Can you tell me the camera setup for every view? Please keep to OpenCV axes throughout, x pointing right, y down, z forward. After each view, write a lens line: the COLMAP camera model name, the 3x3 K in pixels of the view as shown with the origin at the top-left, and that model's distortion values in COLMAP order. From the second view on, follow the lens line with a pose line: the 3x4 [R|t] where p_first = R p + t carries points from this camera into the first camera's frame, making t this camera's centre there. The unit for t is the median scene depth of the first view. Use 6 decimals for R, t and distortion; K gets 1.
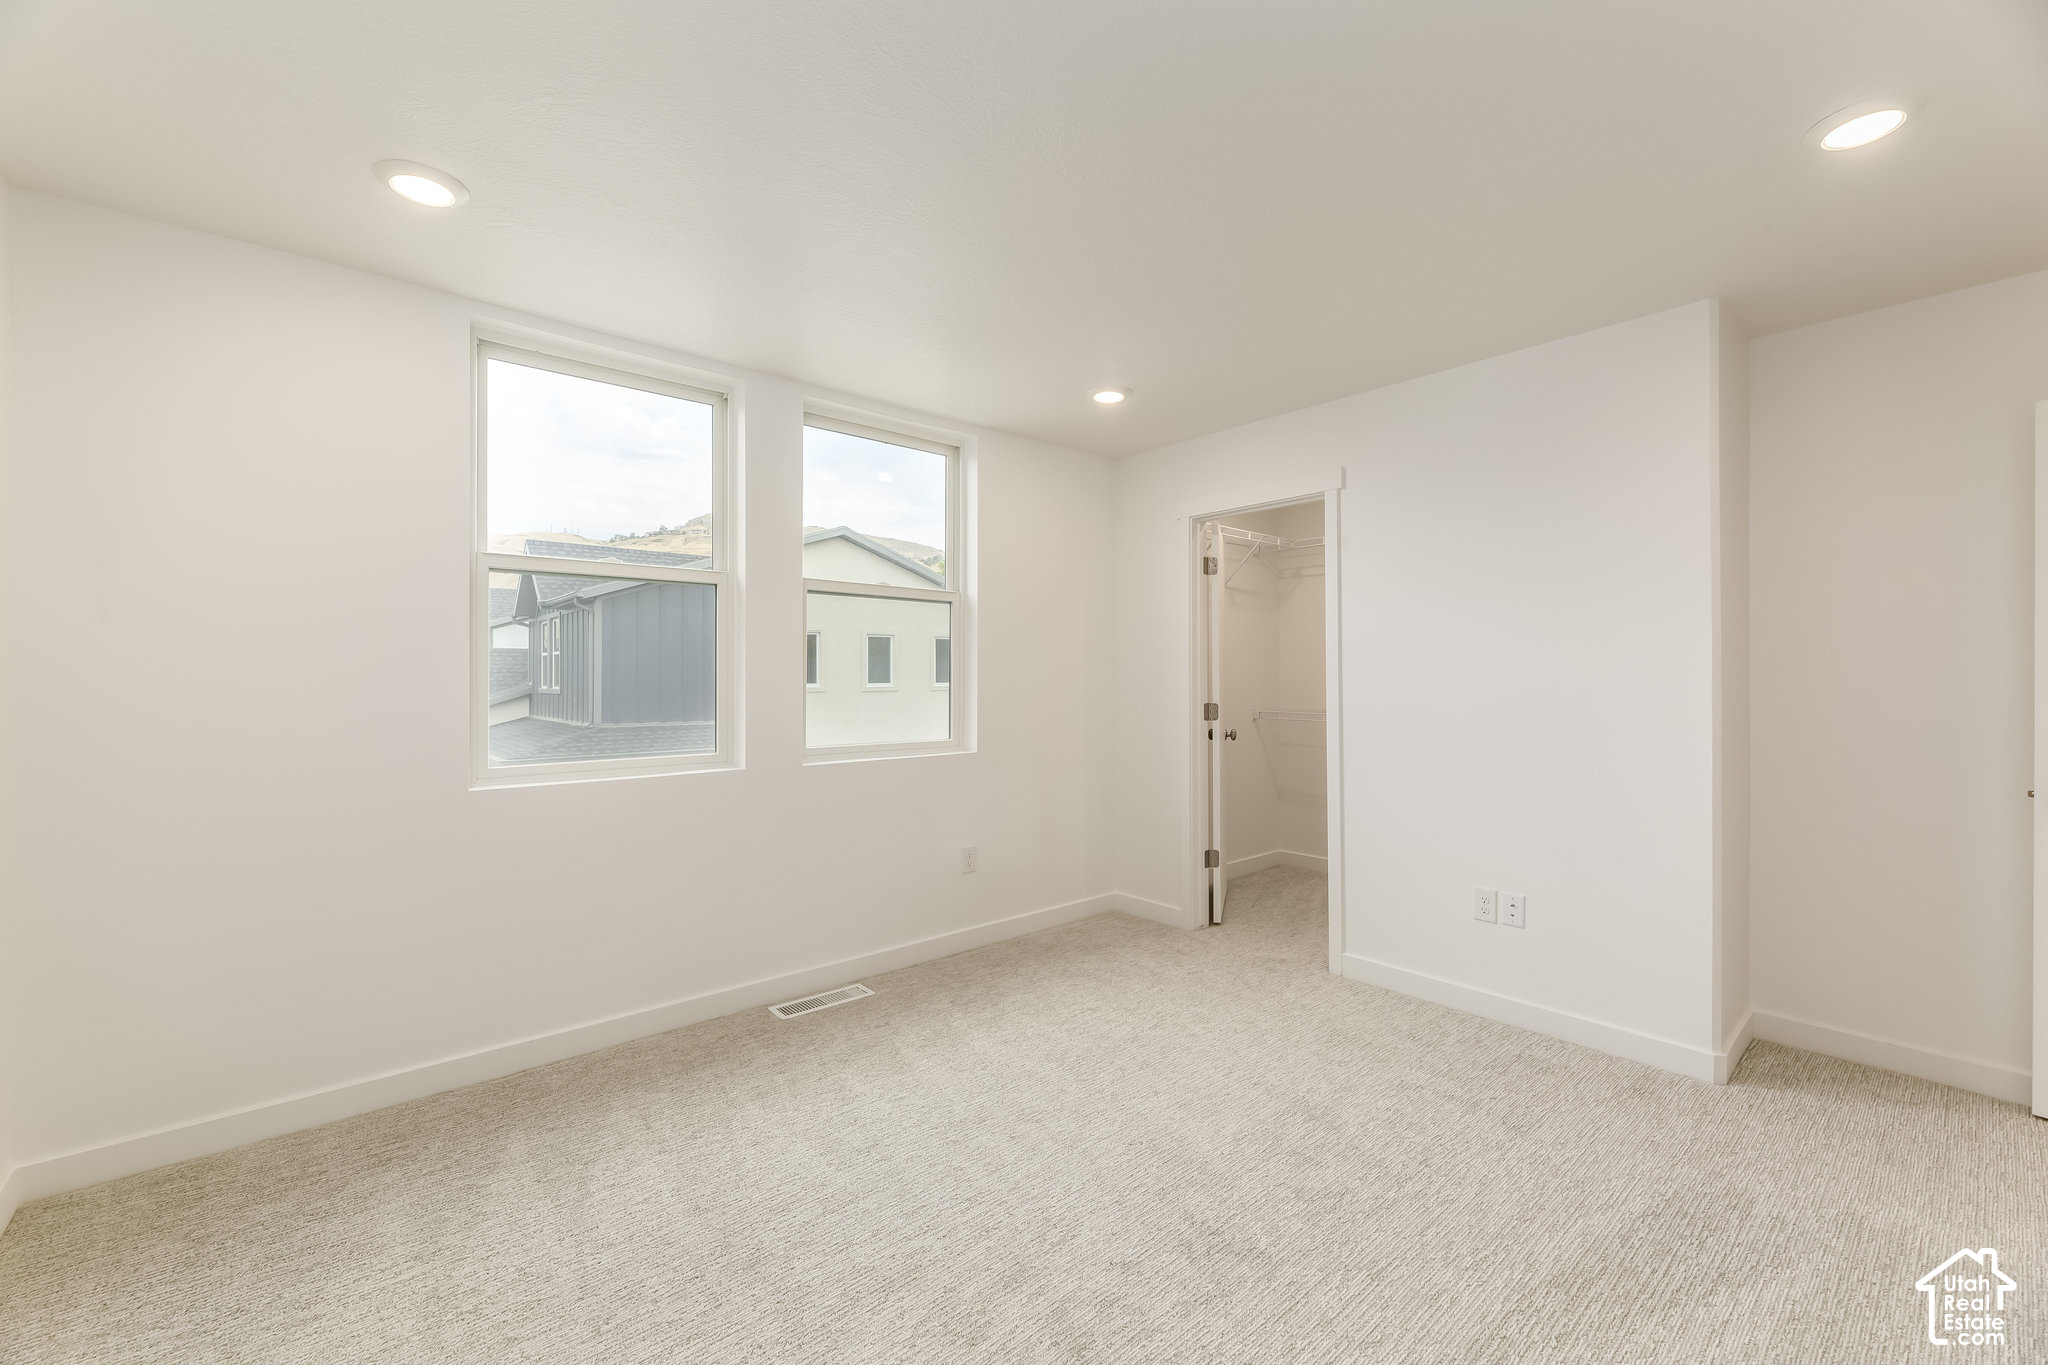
lens RADIAL K [[826.9, 0, 1018.1], [0, 826.9, 679.6], [0, 0, 1]] dist [0.001693, -0.000295]
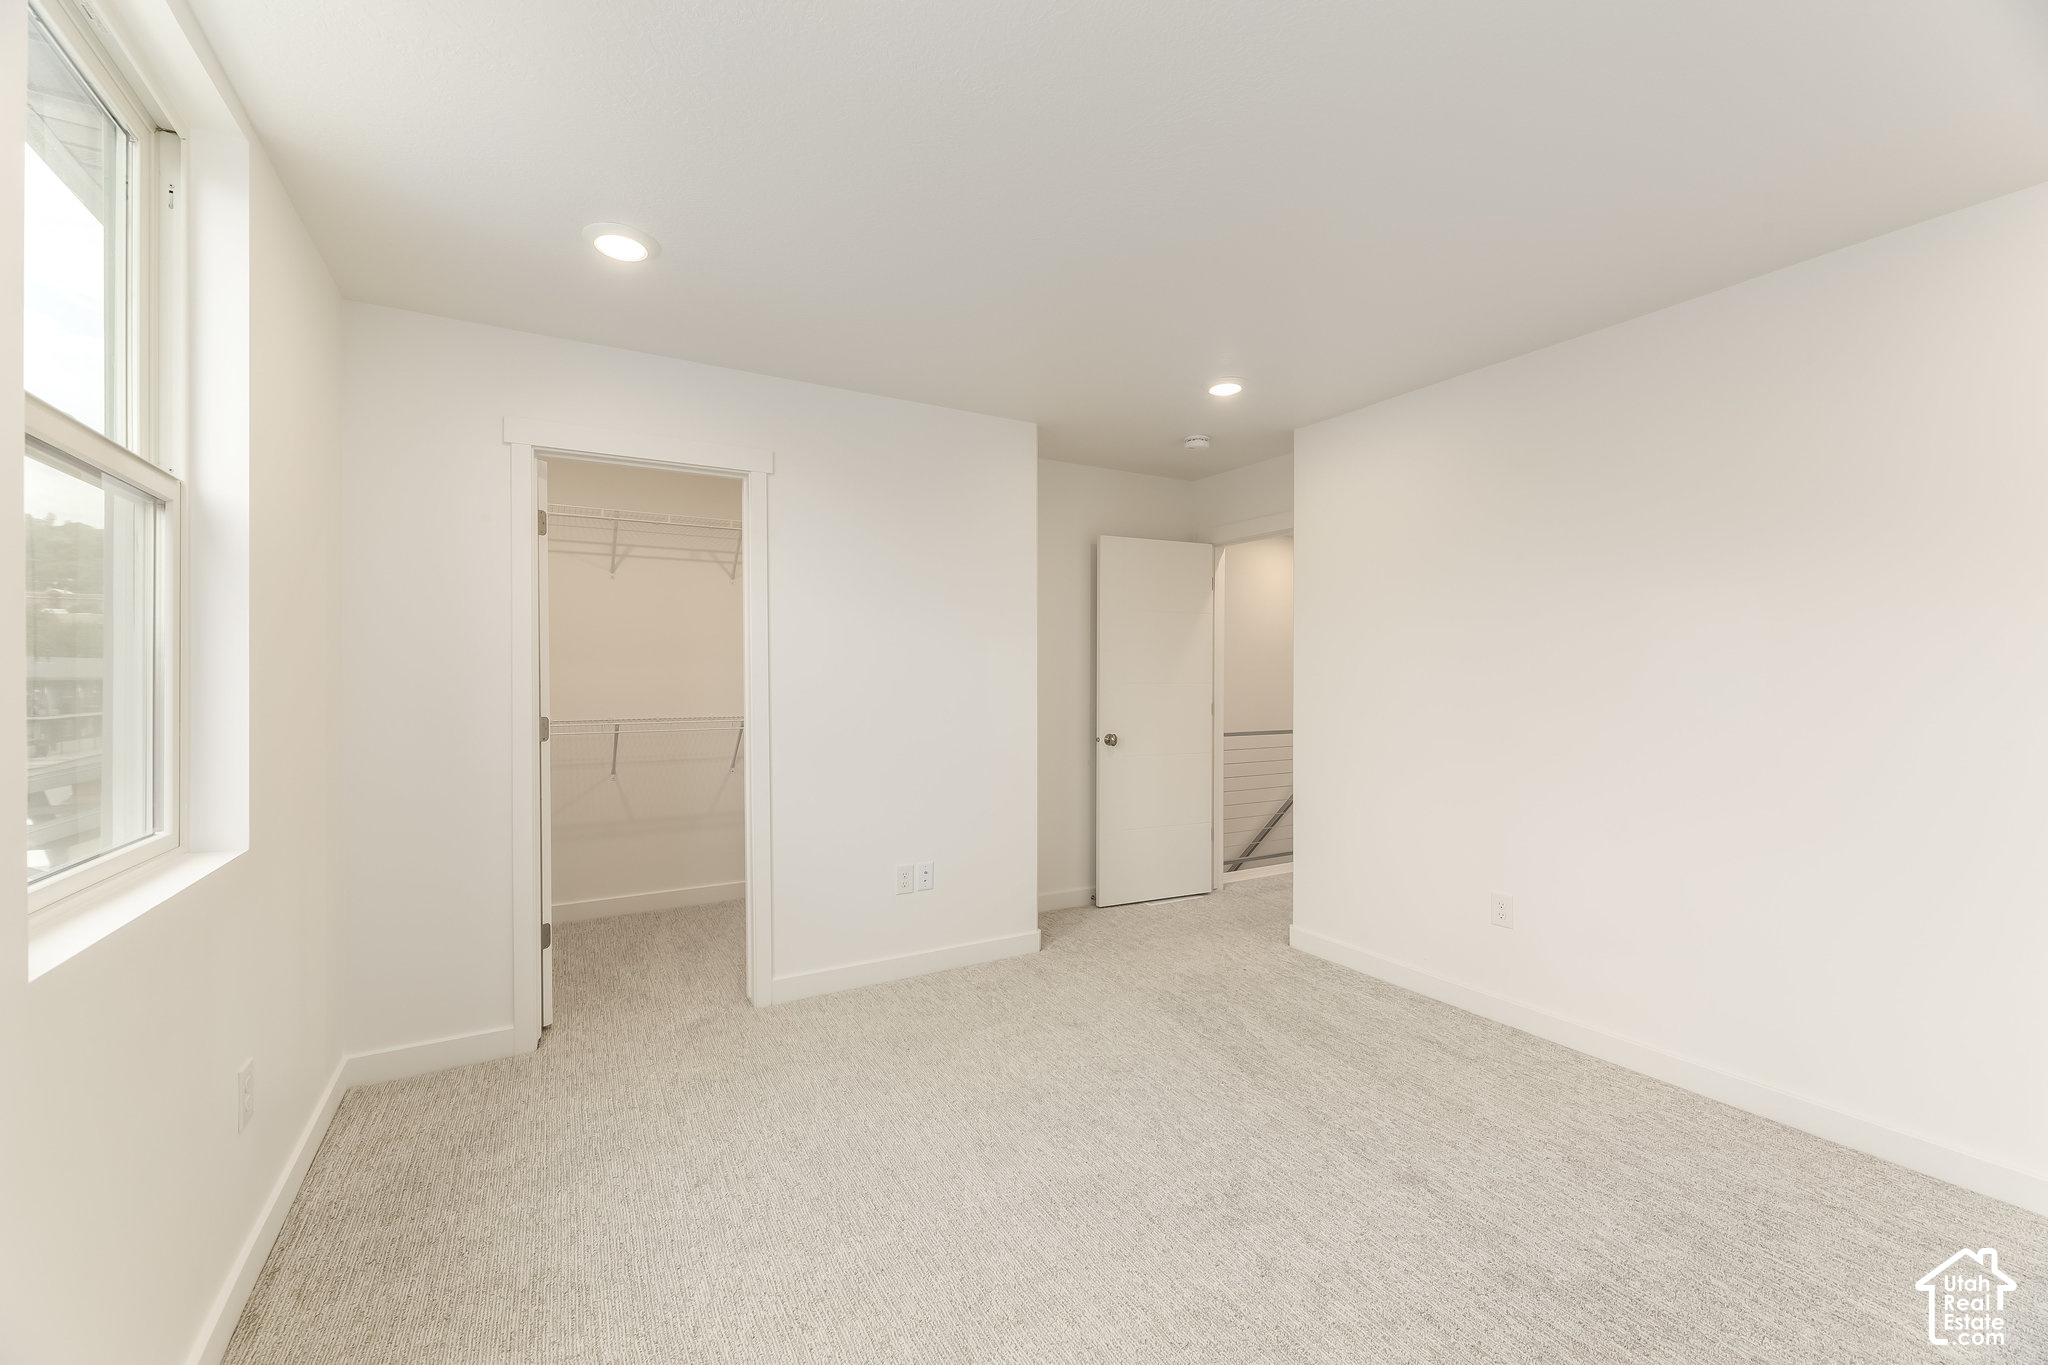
lens RADIAL K [[826.9, 0, 1022.9], [0, 826.9, 675.1], [0, 0, 1]] dist [0.001693, -0.000295]
pose [[0.171469, 0.000780, 0.985189, -0.605050], [0.001127, 0.999999, -0.000987, -0.009705], [-0.985189, 0.001280, 0.171468, 0.730512]]
